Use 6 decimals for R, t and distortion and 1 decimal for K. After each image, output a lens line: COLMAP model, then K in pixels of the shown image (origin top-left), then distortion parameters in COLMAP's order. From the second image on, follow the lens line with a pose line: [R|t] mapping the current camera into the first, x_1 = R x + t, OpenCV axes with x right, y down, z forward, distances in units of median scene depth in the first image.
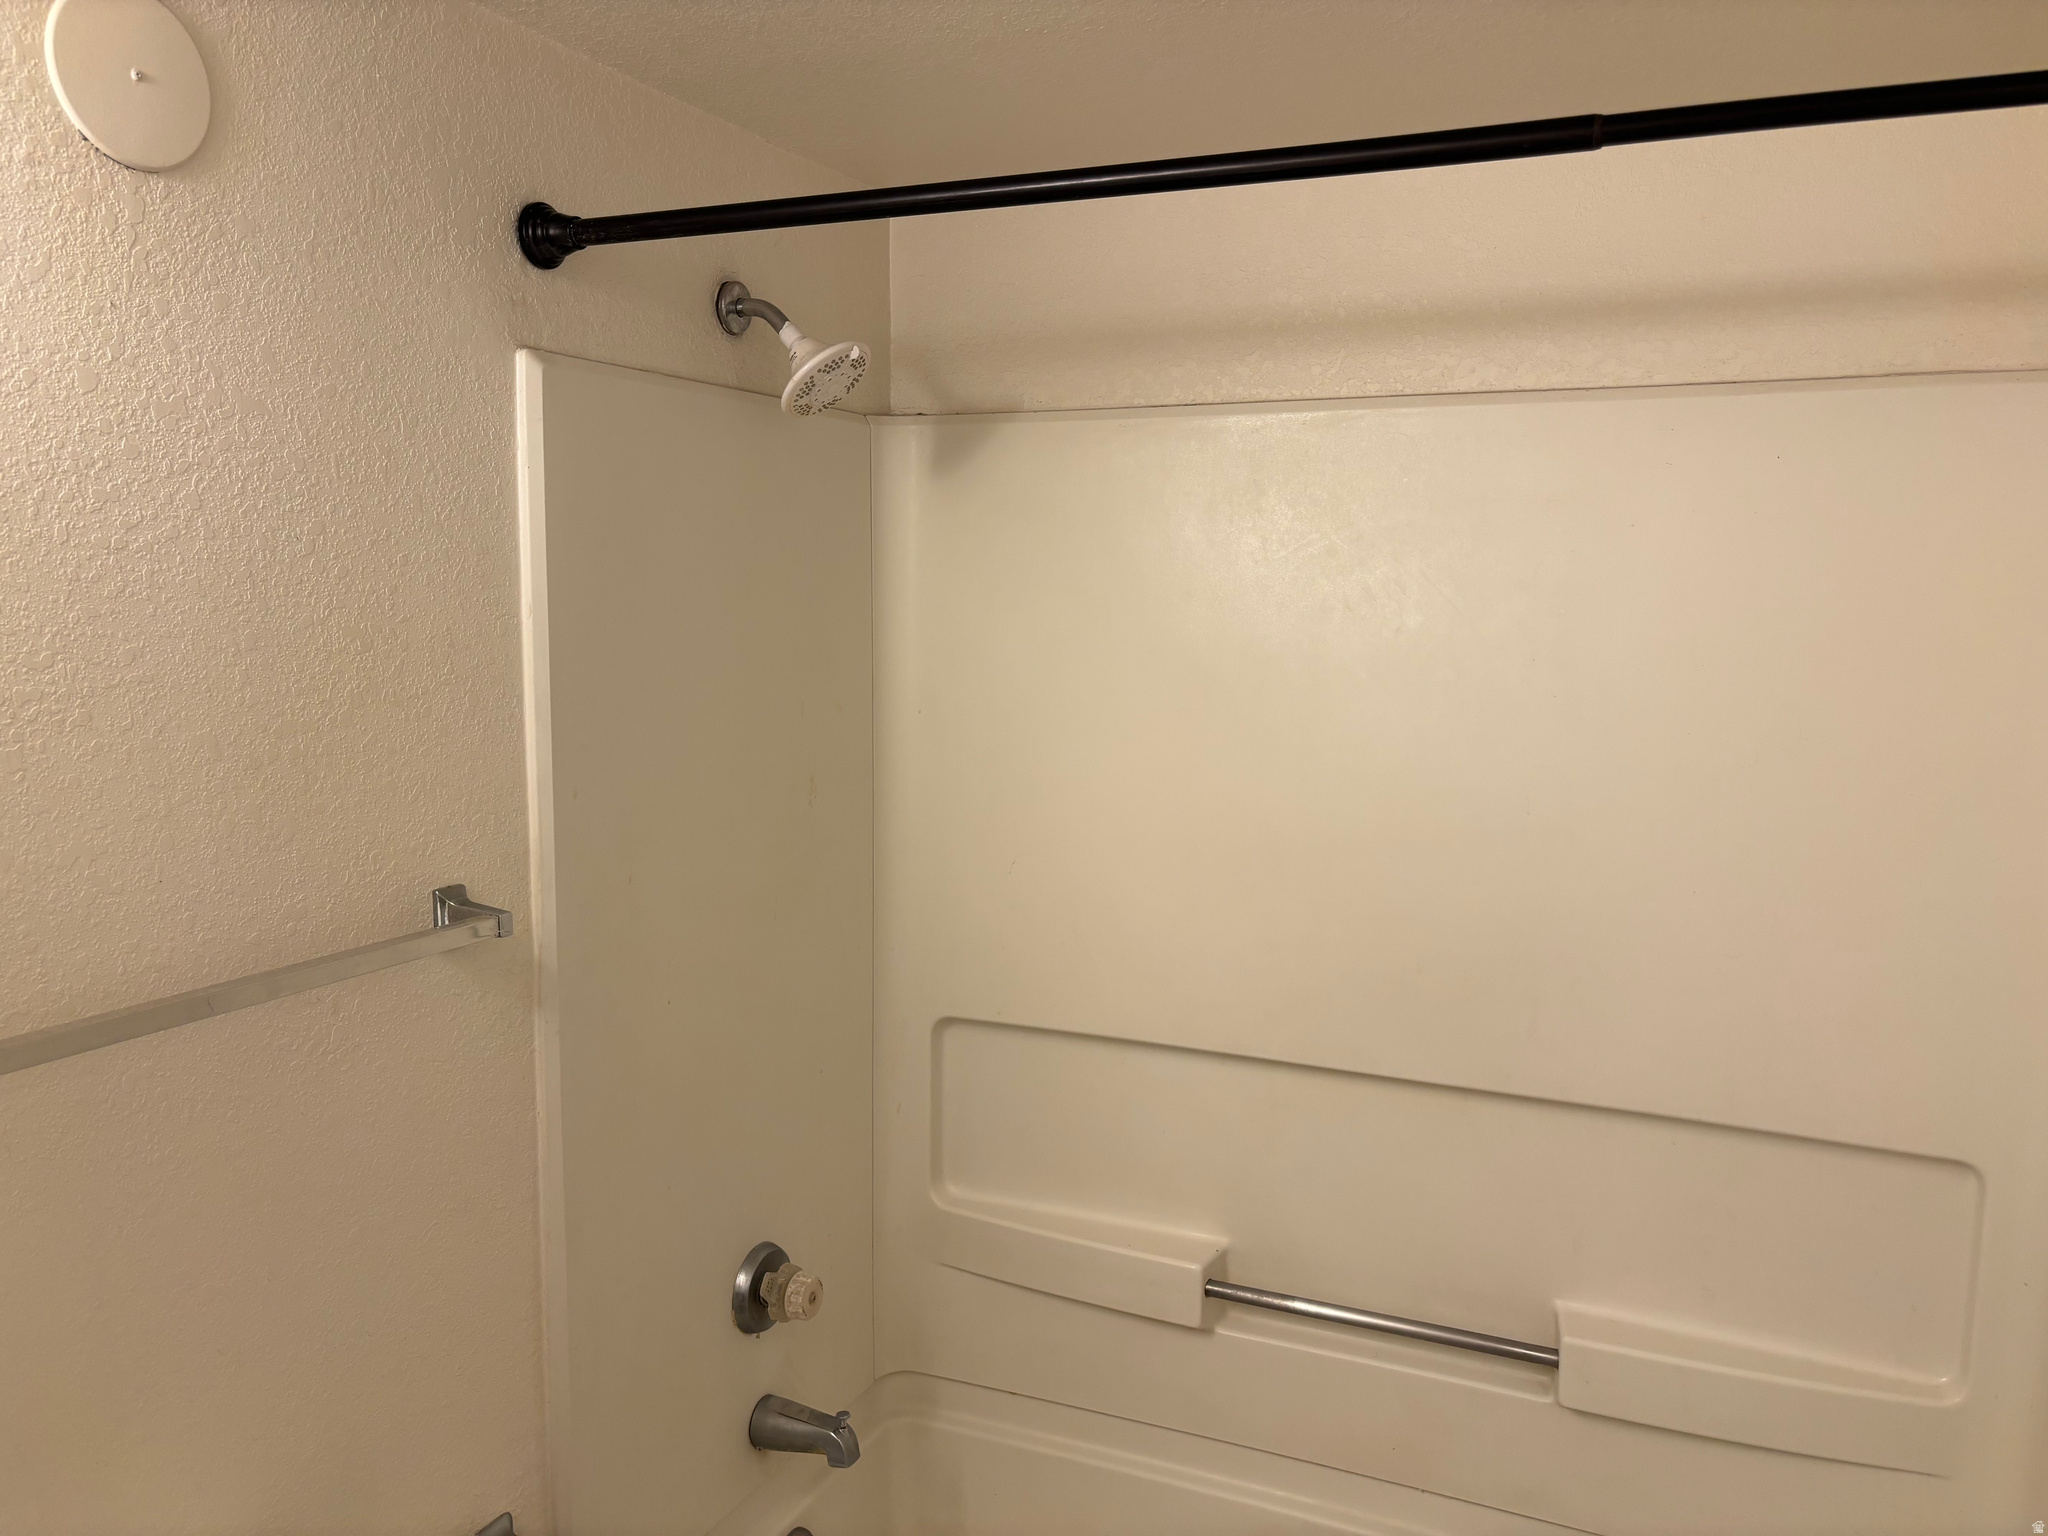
lens RADIAL K [[1557.6, 0, 1023.9], [0, 1557.6, 771.3], [0, 0, 1]] dist [0.041647, -0.046362]
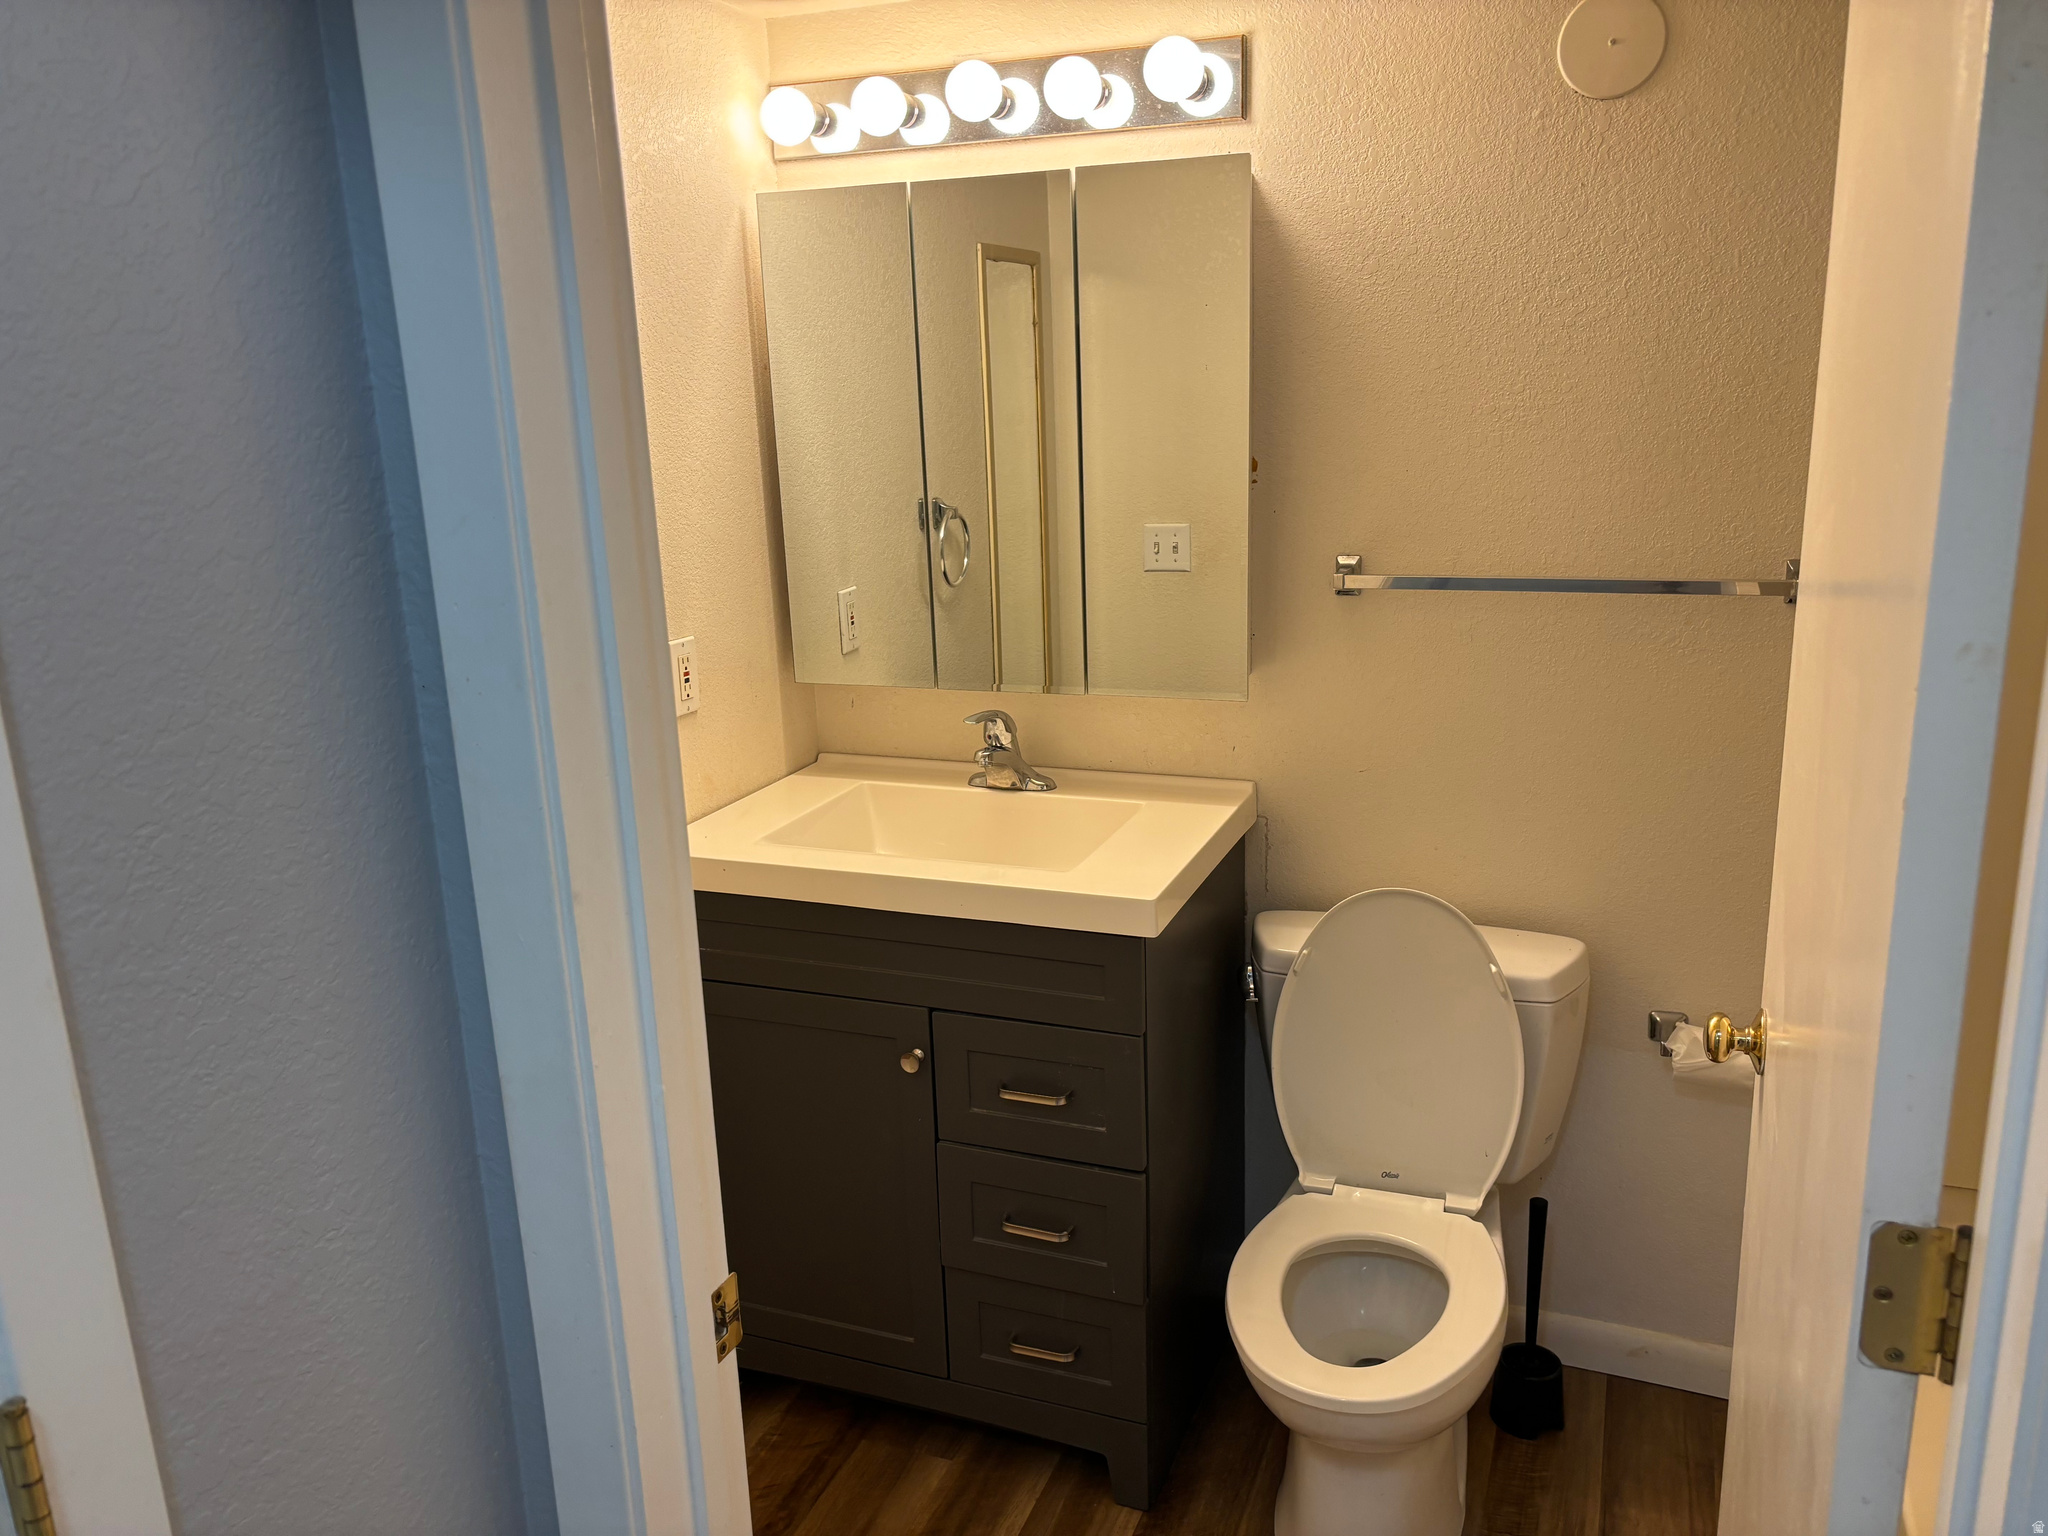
lens RADIAL K [[1557.6, 0, 1037.1], [0, 1557.6, 776.1], [0, 0, 1]] dist [0.041647, -0.046362]
pose [[0.028594, 0.245133, -0.969068, 1.269102], [-0.087743, 0.966337, 0.241854, -0.022857], [0.995733, 0.078113, 0.049140, 0.336837]]
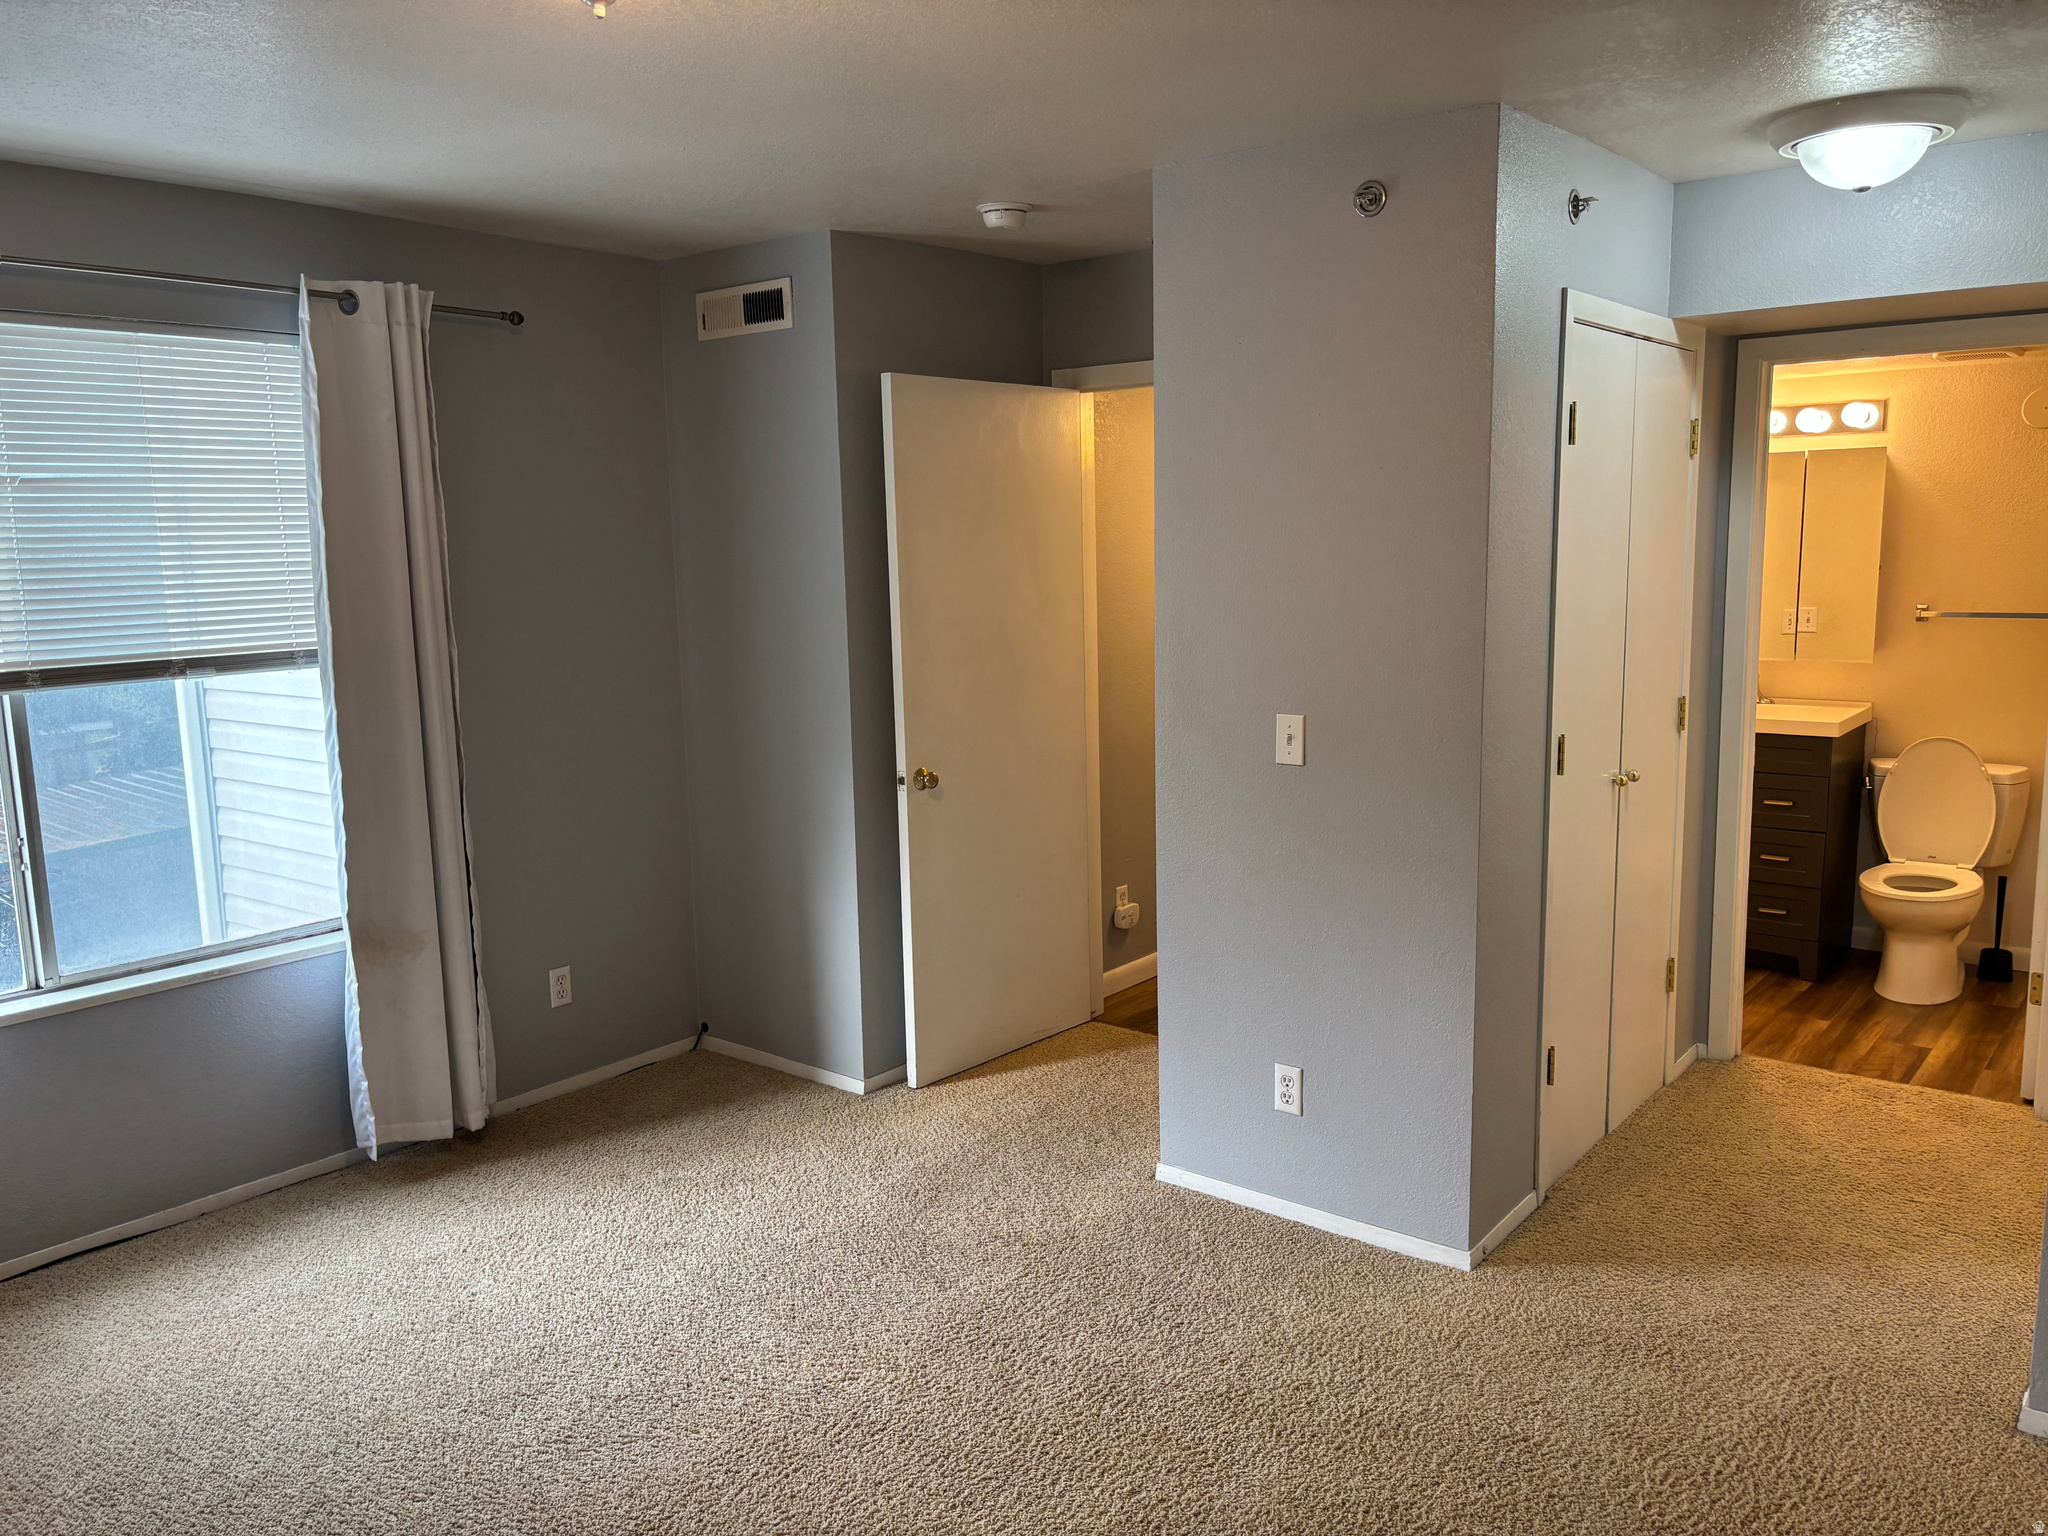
lens RADIAL K [[1557.6, 0, 1042.7], [0, 1557.6, 768.5], [0, 0, 1]] dist [0.041647, -0.046362]
pose [[-0.256226, 0.141188, -0.956250, 4.713949], [-0.102476, 0.979732, 0.172114, 0.095305], [0.961169, 0.142093, -0.236565, -0.590350]]
